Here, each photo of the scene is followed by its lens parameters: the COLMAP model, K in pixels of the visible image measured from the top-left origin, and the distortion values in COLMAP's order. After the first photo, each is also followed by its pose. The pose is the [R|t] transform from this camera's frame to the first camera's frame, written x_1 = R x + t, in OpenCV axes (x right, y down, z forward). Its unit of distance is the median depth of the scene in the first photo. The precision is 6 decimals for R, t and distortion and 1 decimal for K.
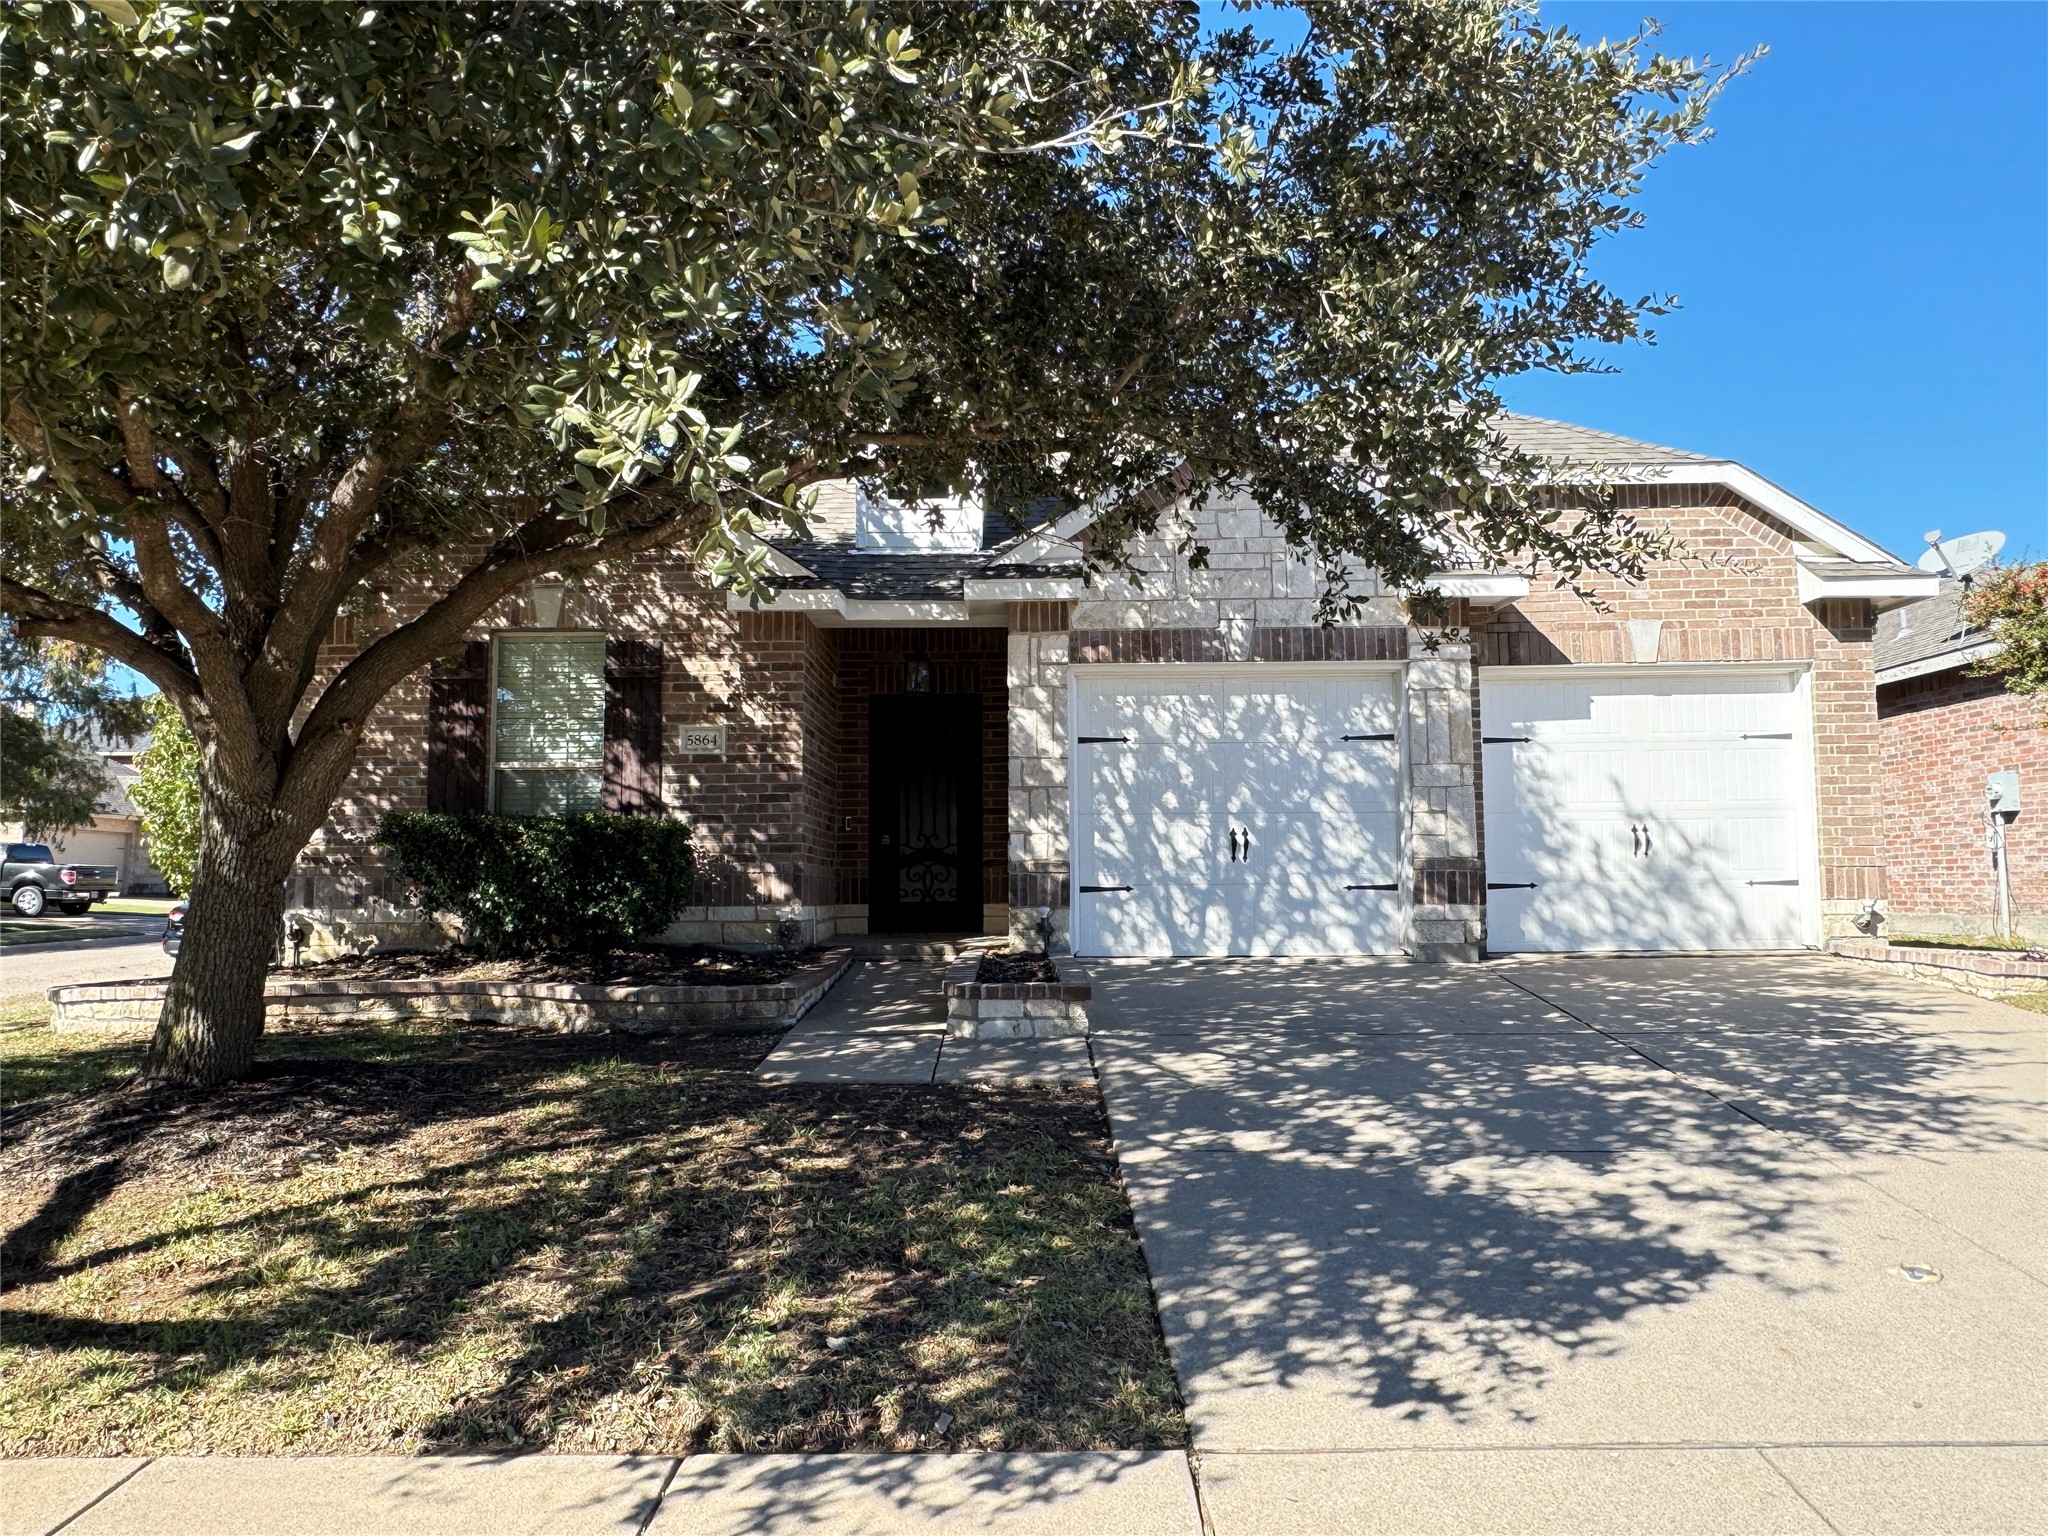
lens RADIAL K [[1424.8, 0, 918.3], [0, 1424.8, 796.9], [0, 0, 1]] dist [0.008628, -0.015668]
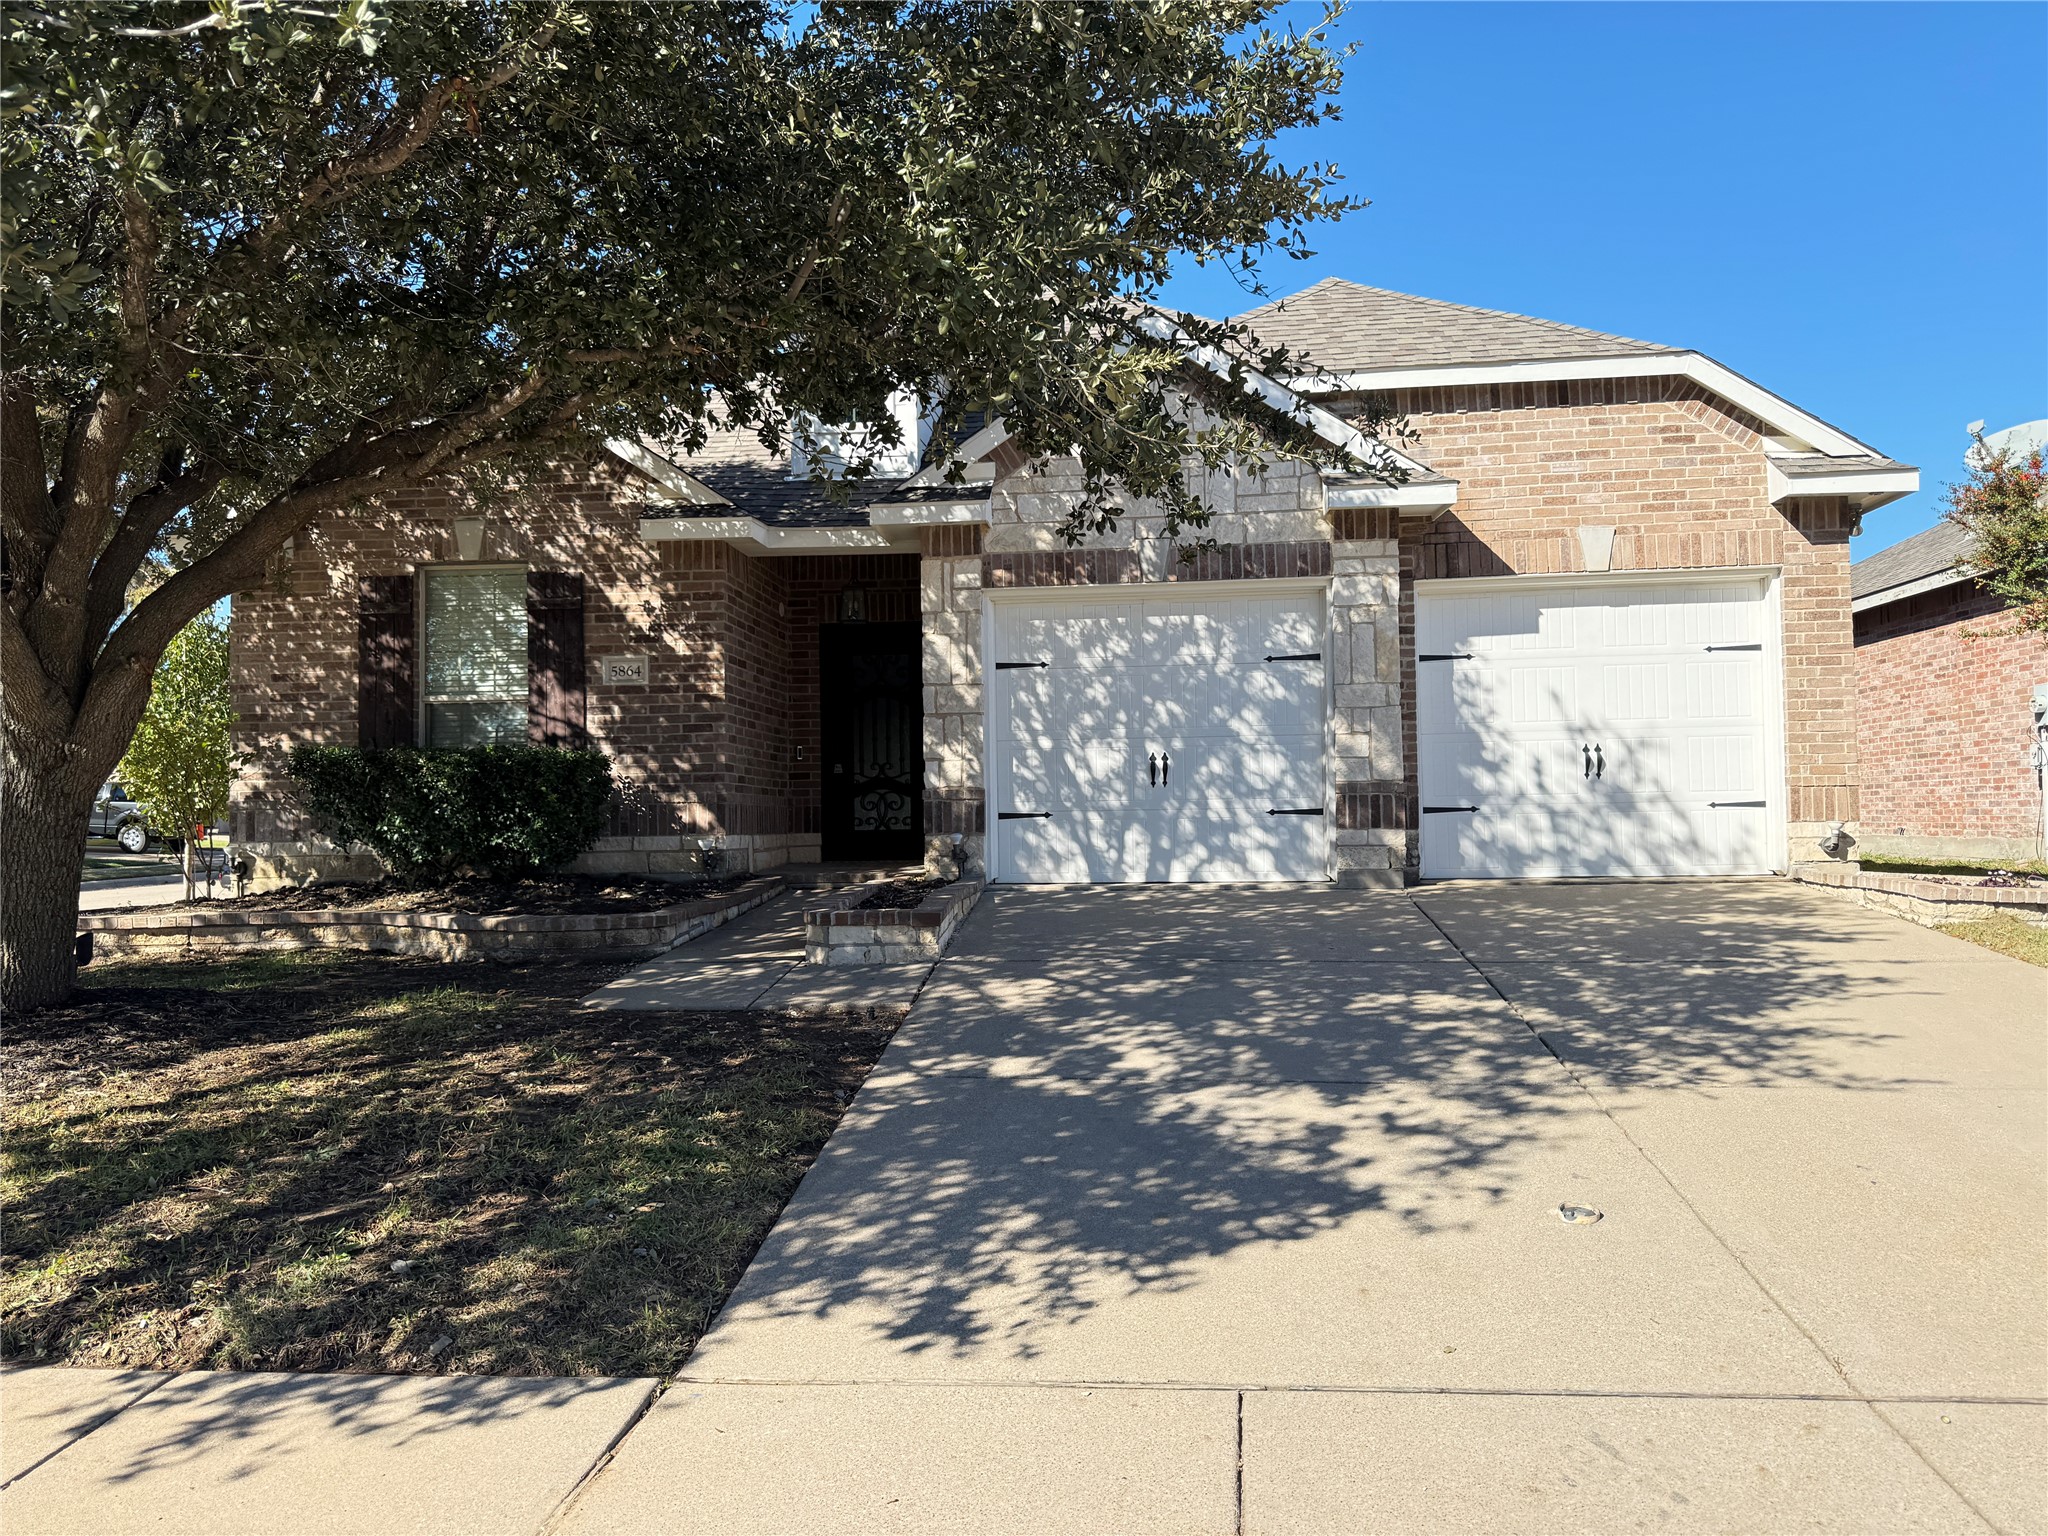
lens RADIAL K [[1424.8, 0, 1008.1], [0, 1424.8, 813.1], [0, 0, 1]] dist [0.008628, -0.015668]
pose [[0.996796, -0.008268, -0.079556, 0.212129], [0.013082, 0.998102, 0.060172, 0.003716], [0.078907, -0.061020, 0.995013, 0.022321]]
